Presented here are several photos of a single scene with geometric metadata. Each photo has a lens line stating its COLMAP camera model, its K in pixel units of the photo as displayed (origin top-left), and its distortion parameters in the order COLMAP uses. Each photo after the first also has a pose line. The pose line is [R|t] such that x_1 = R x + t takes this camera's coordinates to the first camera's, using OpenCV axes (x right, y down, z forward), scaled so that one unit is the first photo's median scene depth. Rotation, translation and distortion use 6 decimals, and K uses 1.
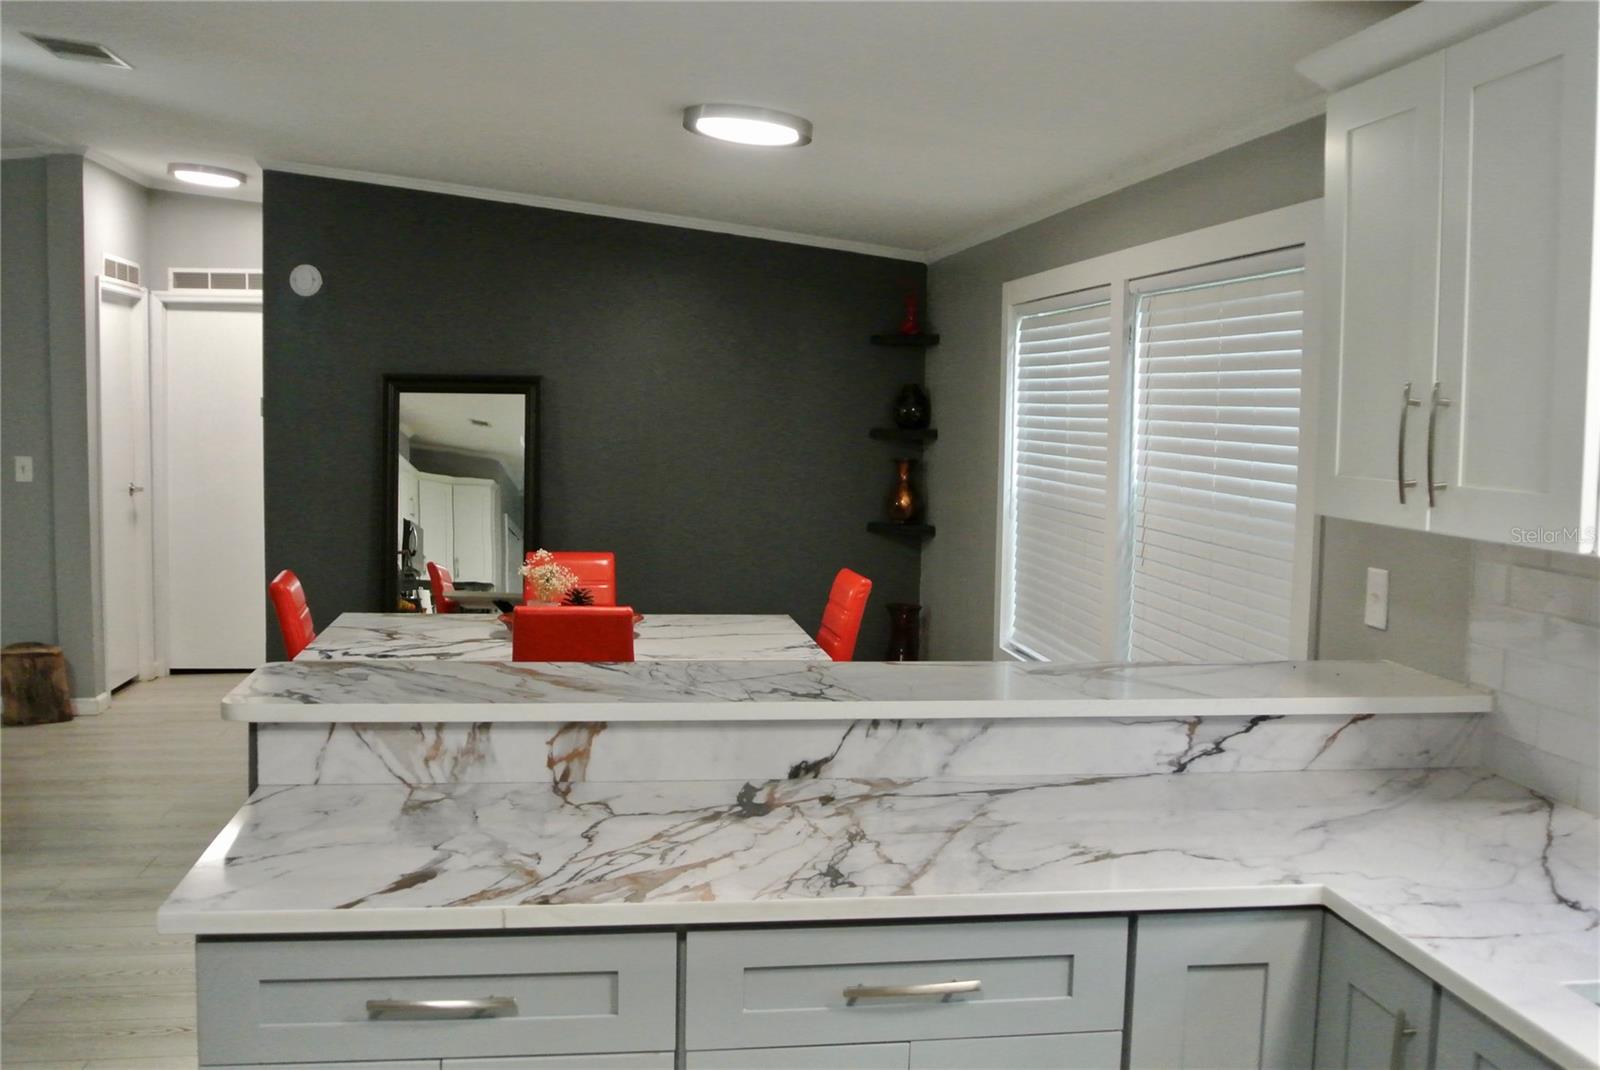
lens RADIAL K [[1505.1, 0, 797.5], [0, 1505.1, 537.4], [0, 0, 1]] dist [-0.059993, 0.000000]
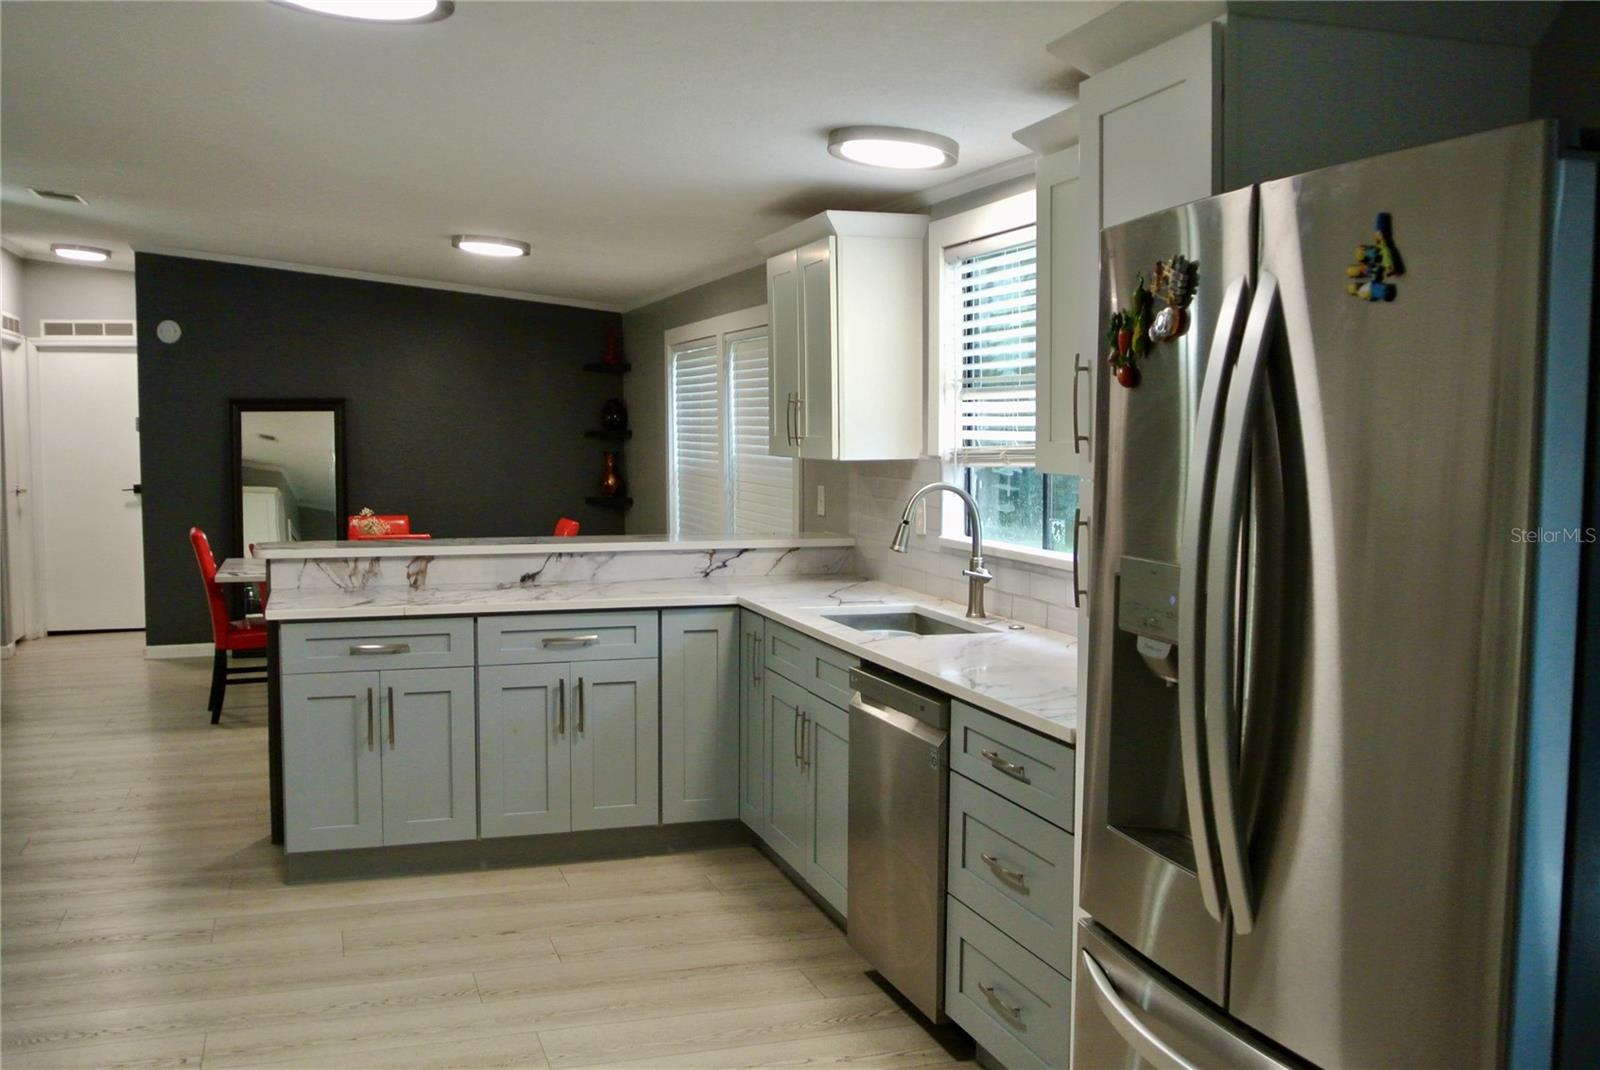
lens RADIAL K [[1505.1, 0, 810.2], [0, 1505.1, 537.0], [0, 0, 1]] dist [-0.059993, 0.000000]
pose [[0.985045, -0.033164, 0.169074, 0.018357], [0.034833, 0.999369, -0.006911, 0.055502], [-0.168738, 0.012697, 0.985579, -0.527129]]
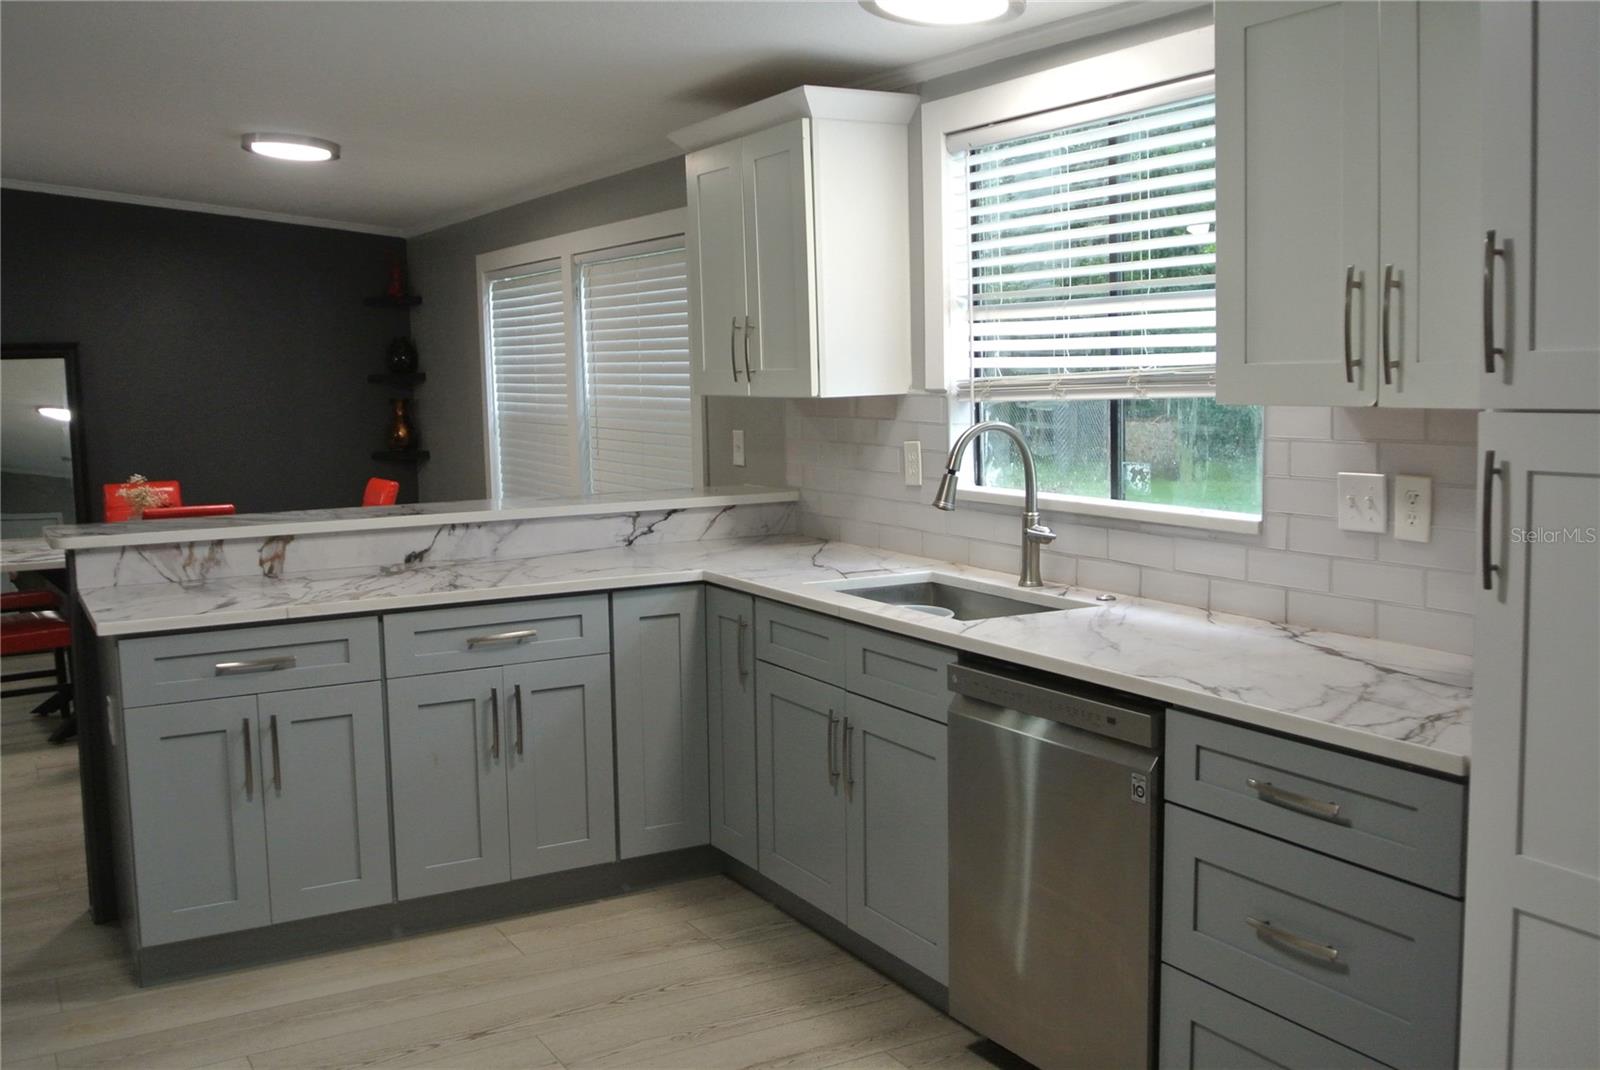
lens RADIAL K [[1505.1, 0, 806.1], [0, 1505.1, 535.6], [0, 0, 1]] dist [-0.059993, 0.000000]
pose [[0.930300, -0.079588, 0.358061, -0.082844], [0.069470, 0.996739, 0.041054, 0.040522], [-0.360160, -0.013318, 0.932795, -0.325997]]
